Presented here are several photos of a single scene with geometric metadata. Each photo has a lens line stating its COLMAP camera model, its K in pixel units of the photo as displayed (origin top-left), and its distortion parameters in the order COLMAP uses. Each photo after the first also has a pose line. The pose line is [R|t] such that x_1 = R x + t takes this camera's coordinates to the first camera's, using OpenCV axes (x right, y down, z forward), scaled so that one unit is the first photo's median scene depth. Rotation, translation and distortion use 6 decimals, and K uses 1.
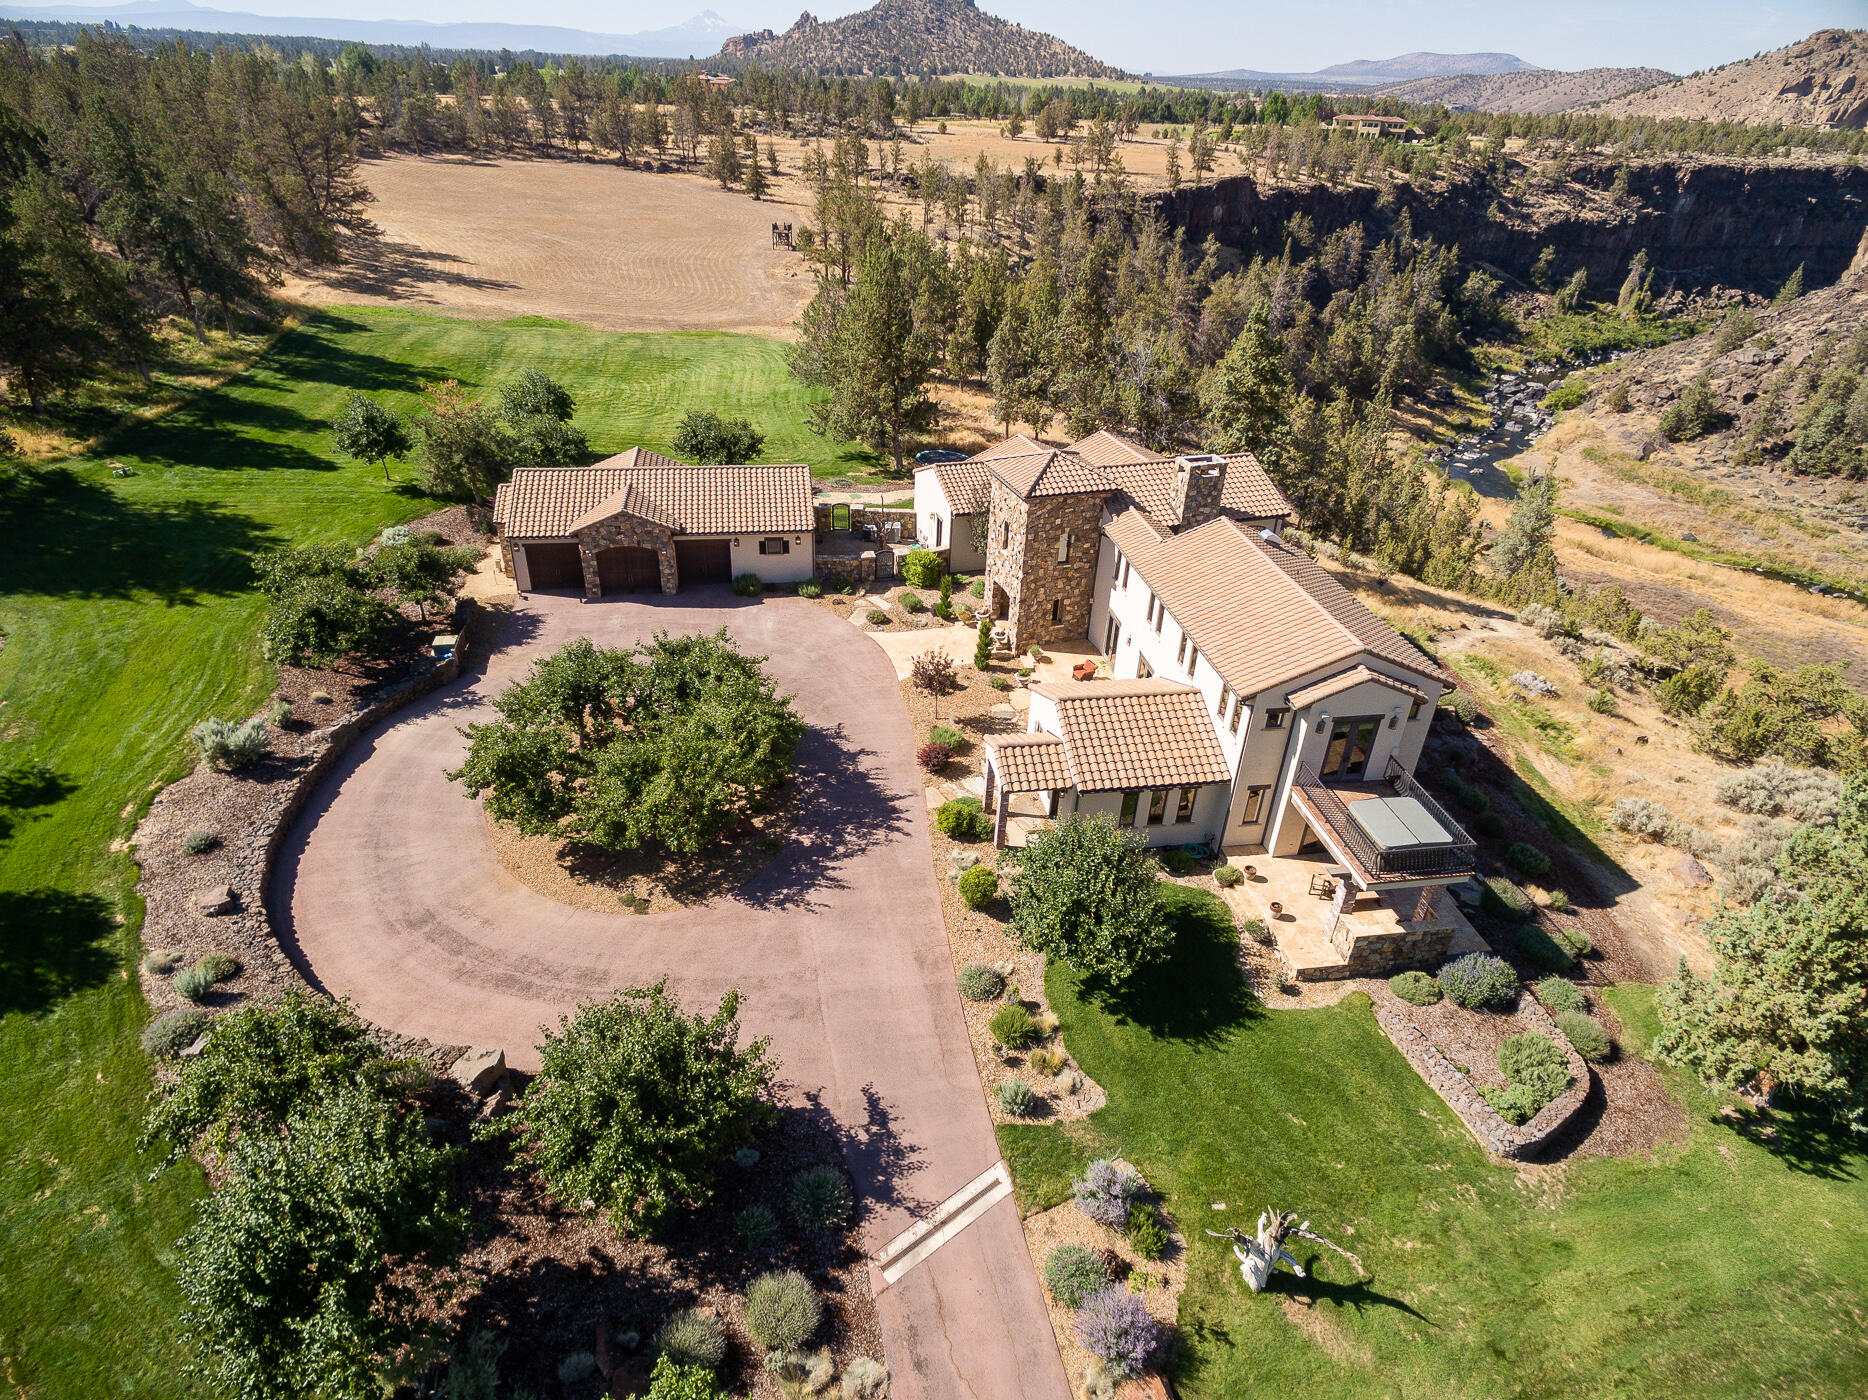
lens RADIAL K [[1044.7, 0, 925.4], [0, 1044.7, 698.9], [0, 0, 1]] dist [0.008534, -0.000193]
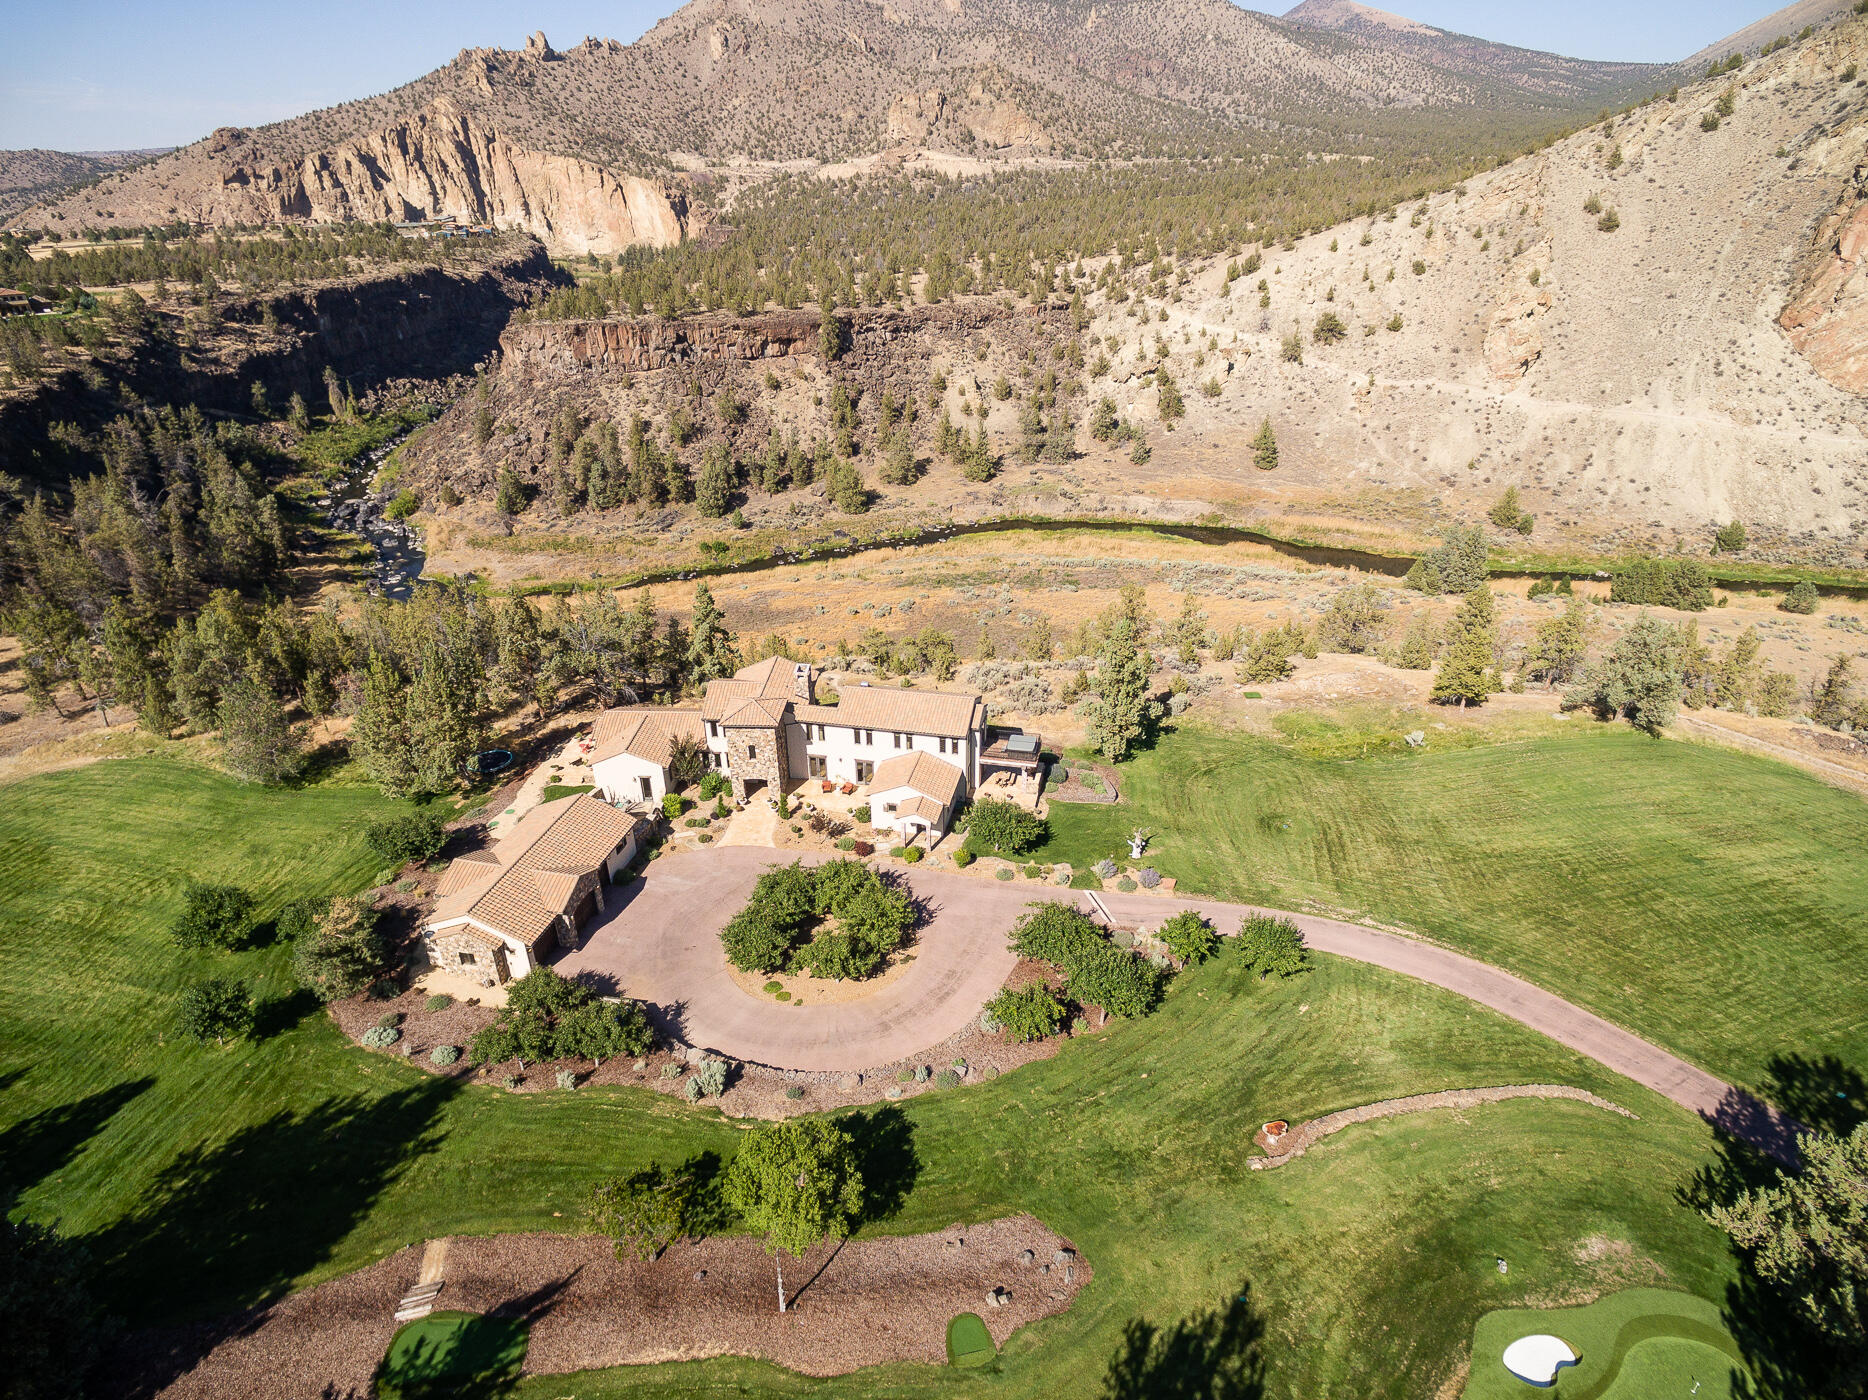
lens RADIAL K [[1045.5, 0, 926.8], [0, 1045.5, 705.1], [0, 0, 1]] dist [0.001082, 0.004274]
pose [[0.376930, -0.465377, 0.800842, -0.216325], [0.500575, 0.829823, 0.246614, -0.092180], [-0.779326, 0.307925, 0.545742, -0.042472]]
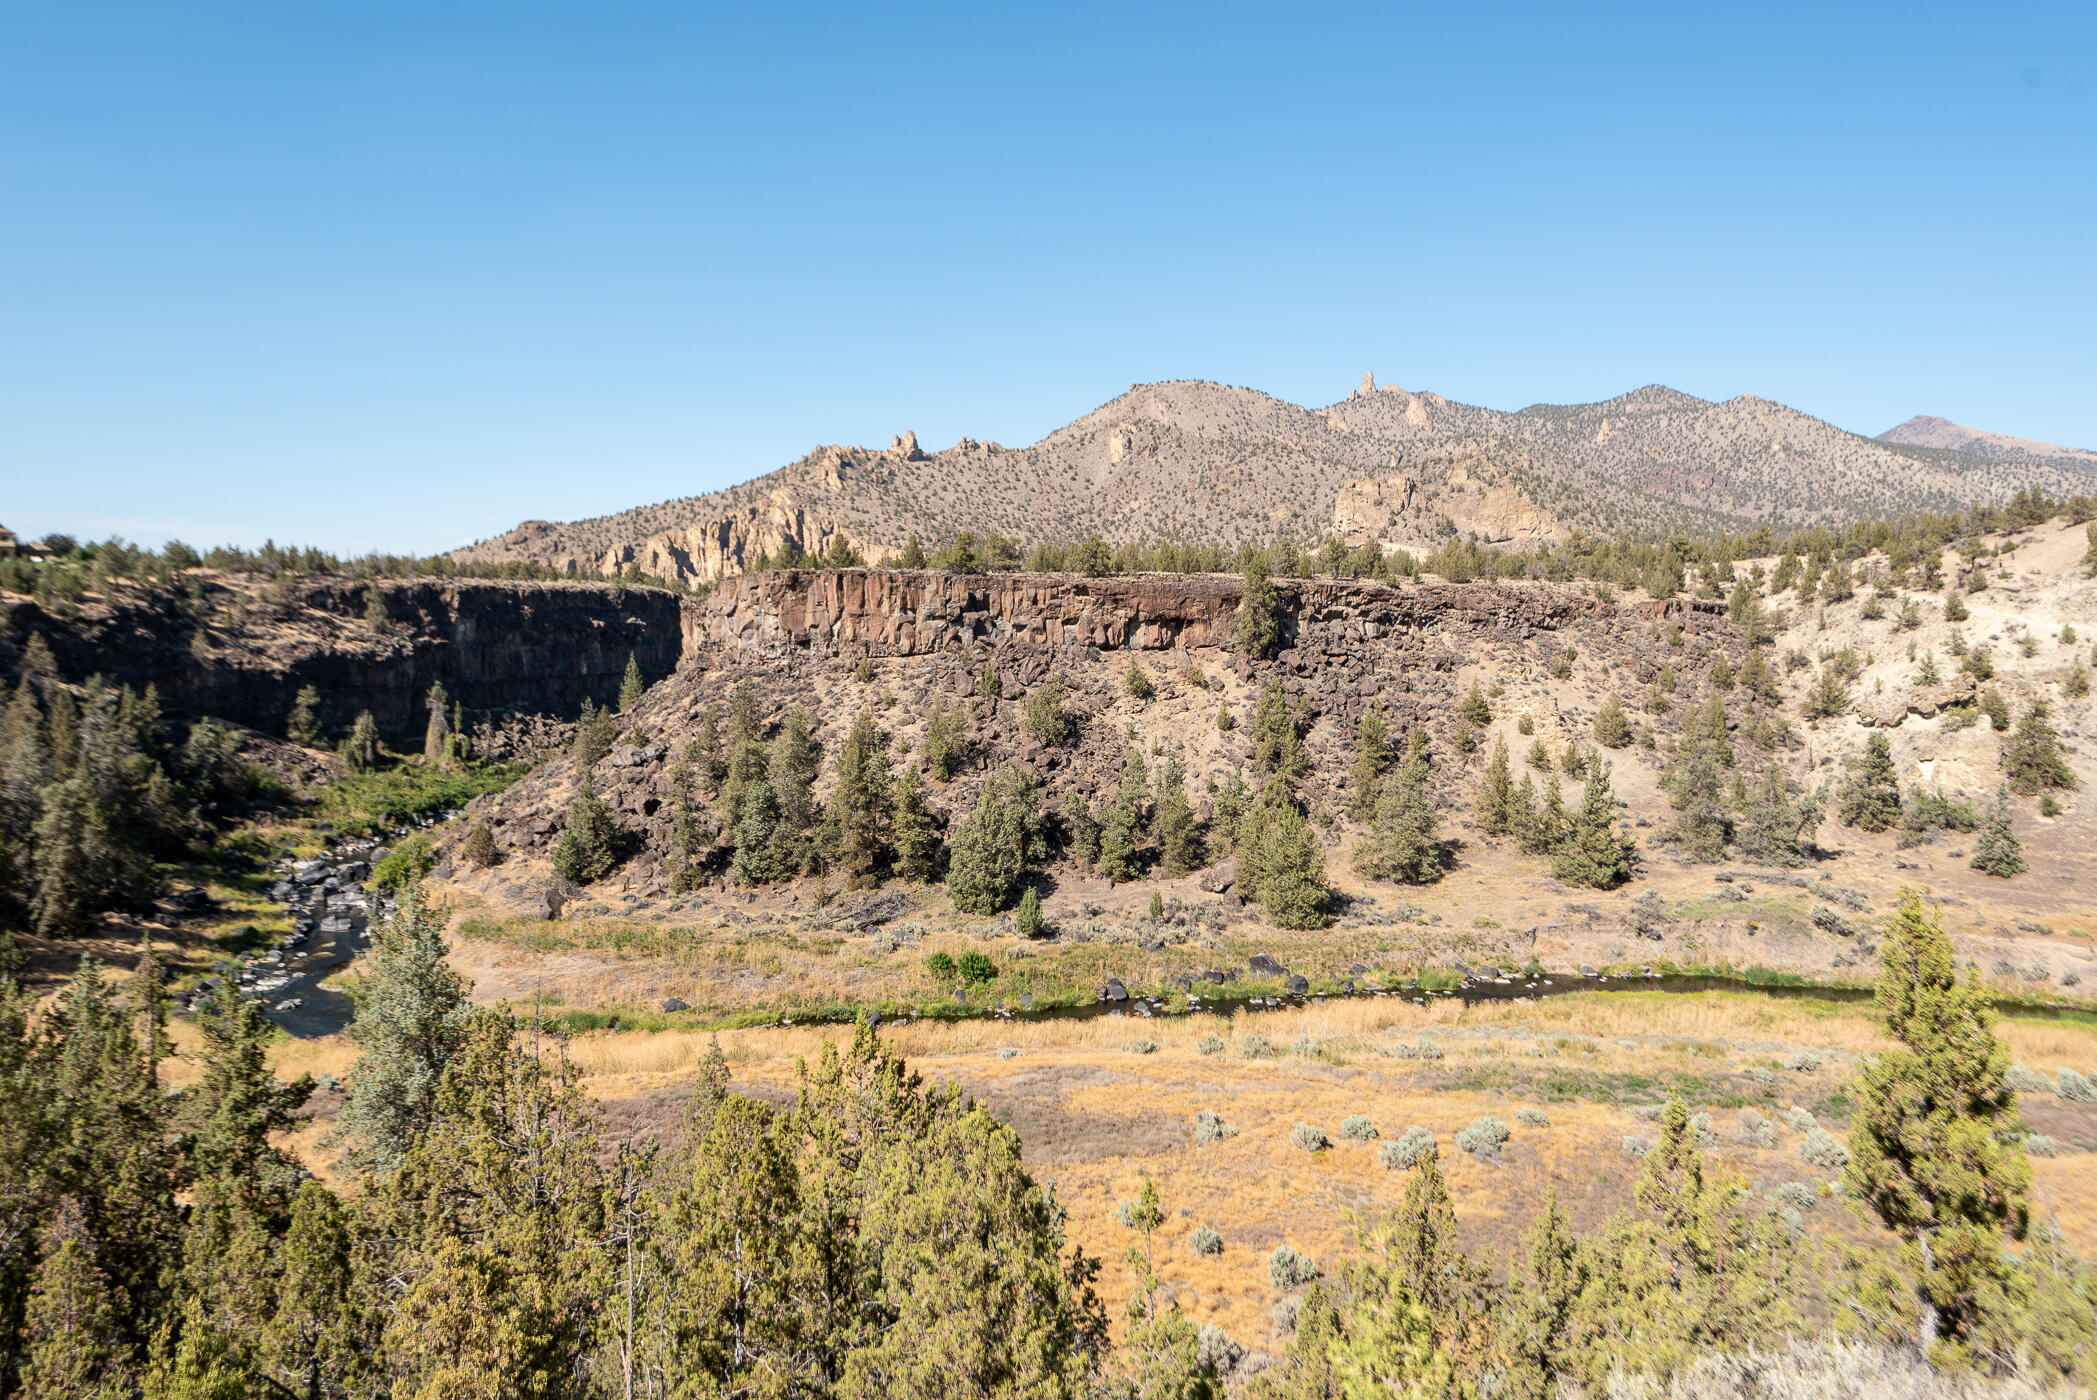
lens RADIAL K [[1455.6, 0, 1033.9], [0, 1455.6, 668.2], [0, 0, 1]] dist [0.040948, -0.031173]
pose [[0.575580, -0.064900, 0.815166, 0.129330], [0.434348, 0.868867, -0.237513, -0.024278], [-0.692856, 0.490773, 0.528292, 0.230539]]
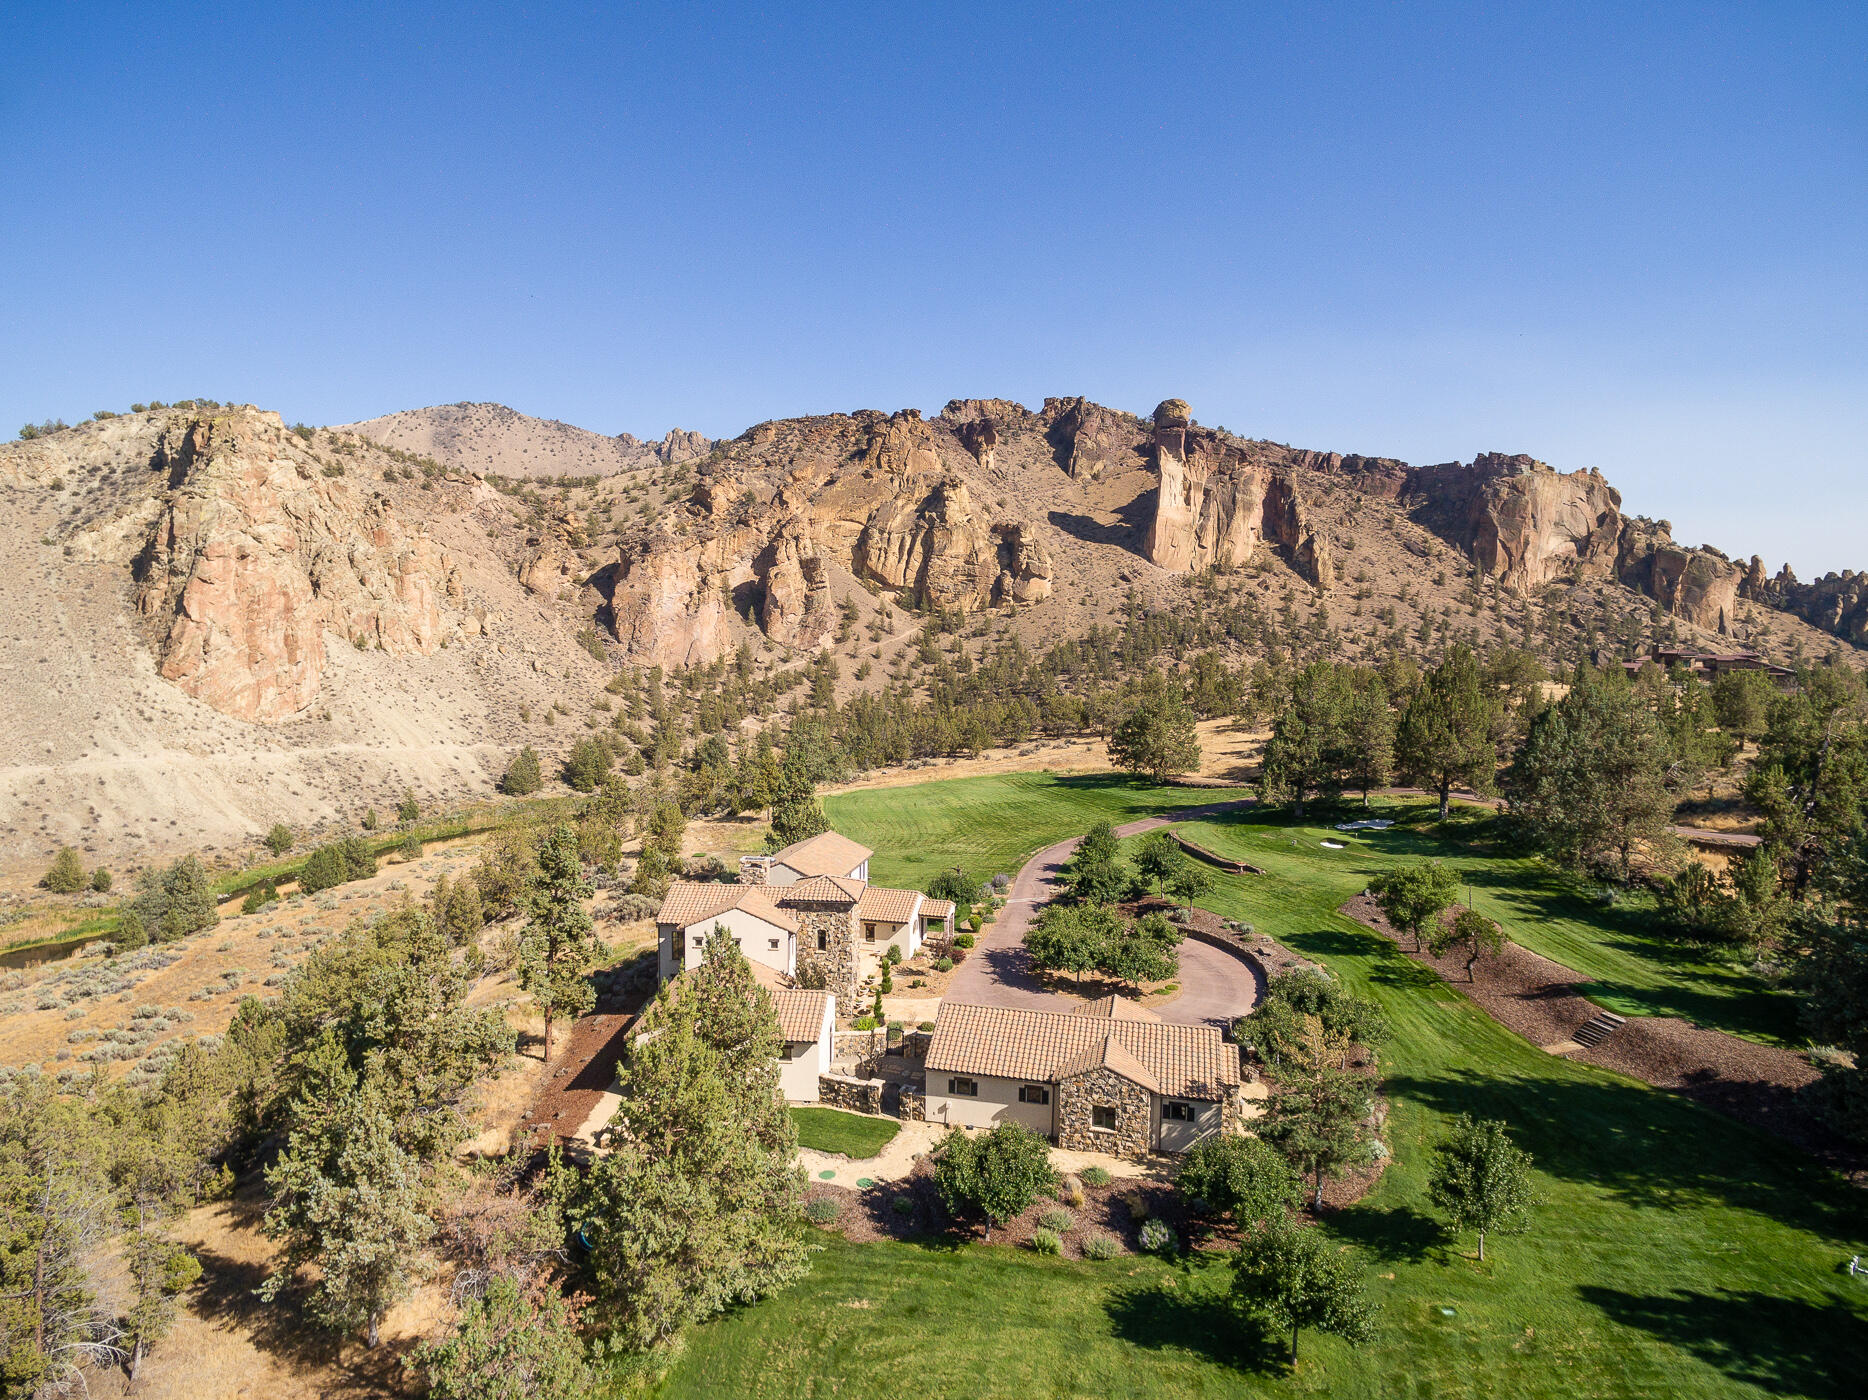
lens RADIAL K [[1044.7, 0, 930.9], [0, 1044.7, 704.5], [0, 0, 1]] dist [0.008534, -0.000193]
pose [[-0.924885, -0.081790, 0.371346, -0.097278], [0.152838, 0.814268, 0.560007, -0.219696], [-0.348178, 0.574698, -0.740604, 0.335140]]
